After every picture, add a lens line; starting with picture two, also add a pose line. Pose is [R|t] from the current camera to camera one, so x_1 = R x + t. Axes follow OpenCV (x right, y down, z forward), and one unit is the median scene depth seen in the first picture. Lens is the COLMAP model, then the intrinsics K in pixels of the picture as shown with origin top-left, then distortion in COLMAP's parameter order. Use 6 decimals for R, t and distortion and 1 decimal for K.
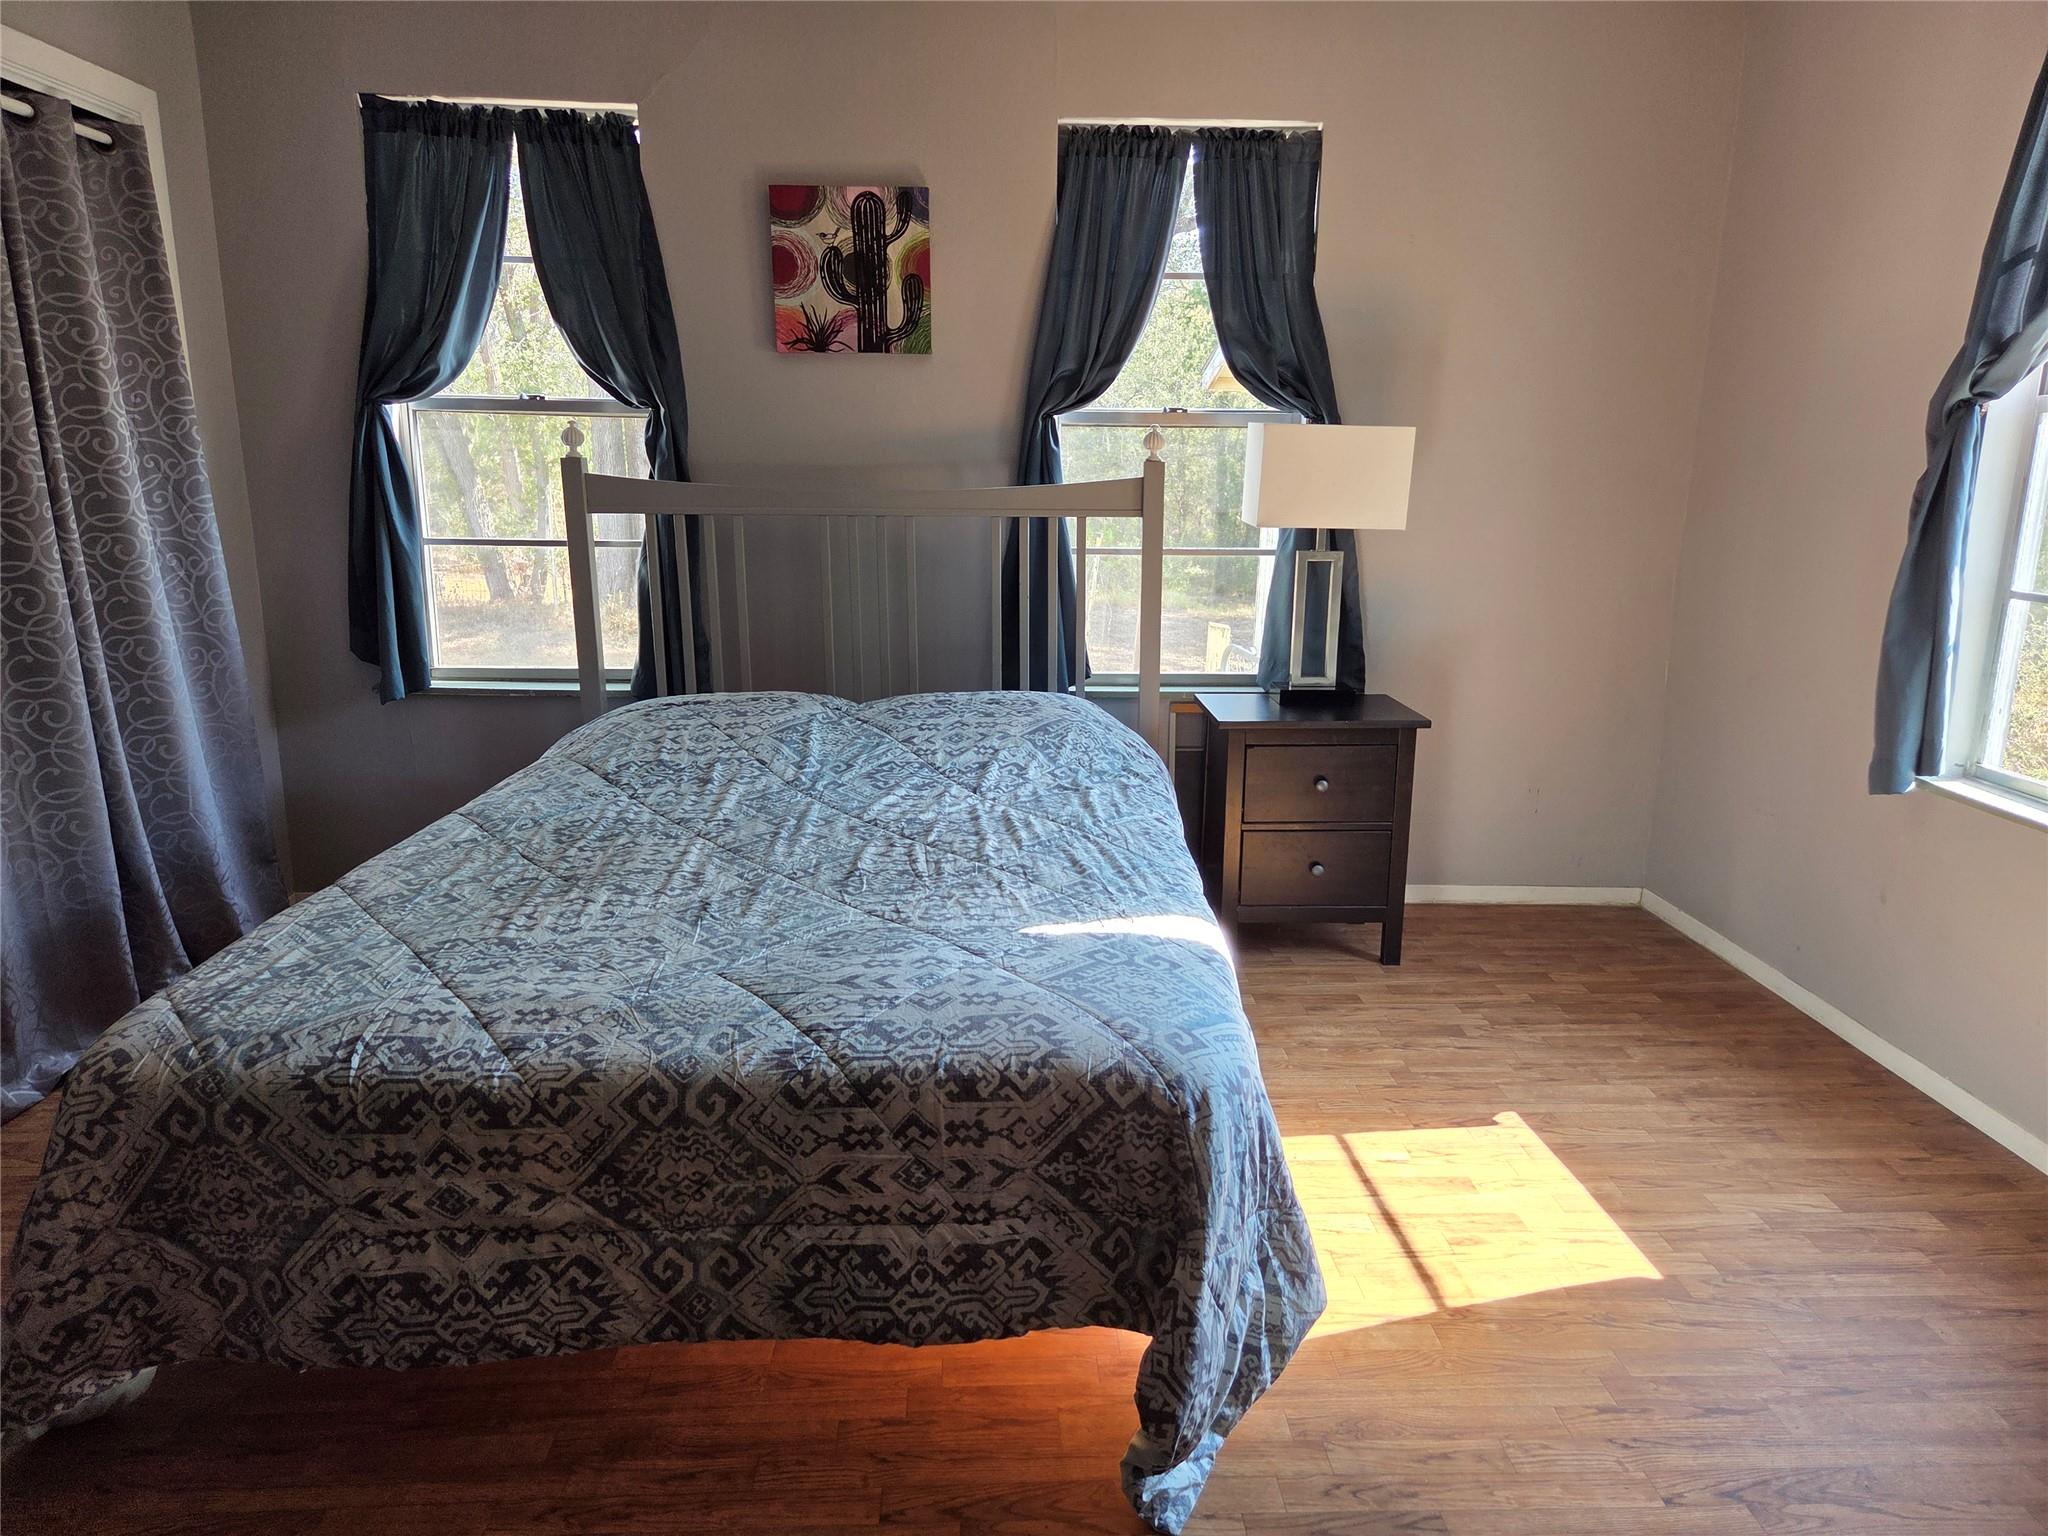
lens RADIAL K [[1356.7, 0, 1025.4], [0, 1356.7, 772.8], [0, 0, 1]] dist [0.048310, -0.000037]
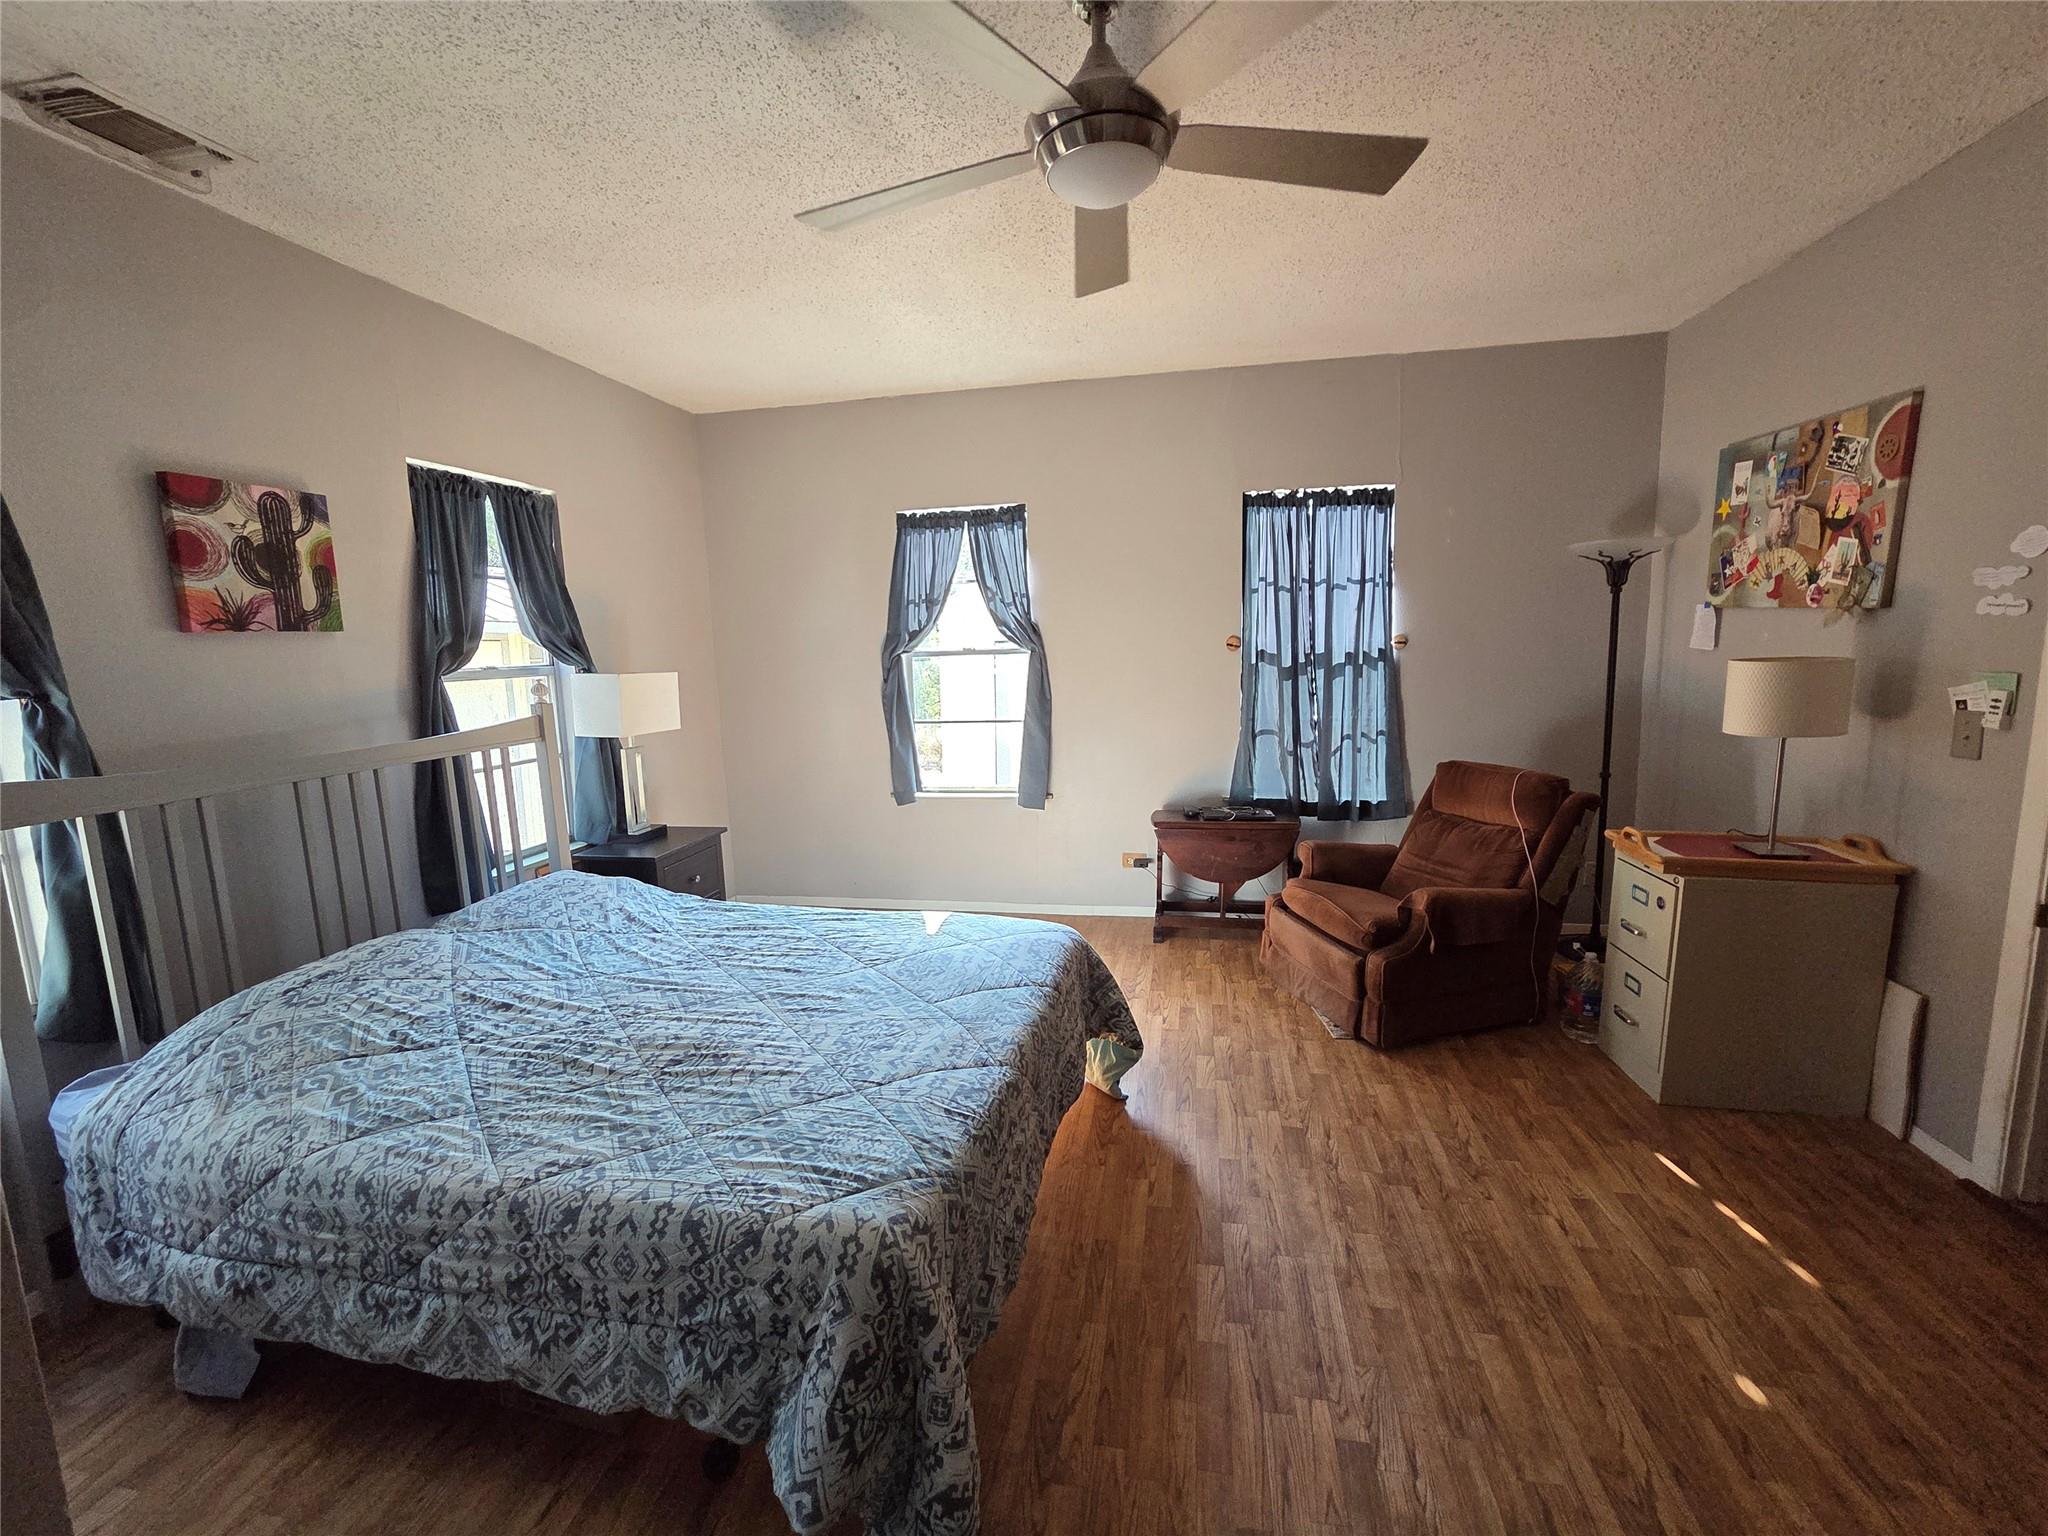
lens RADIAL K [[845.2, 0, 1024.3], [0, 845.2, 756.7], [0, 0, 1]] dist [0.003172, 0.000091]
pose [[0.237792, -0.150860, 0.959529, -0.651834], [0.257785, 0.962241, 0.087402, -0.120459], [-0.936484, 0.226568, 0.267703, 0.292563]]
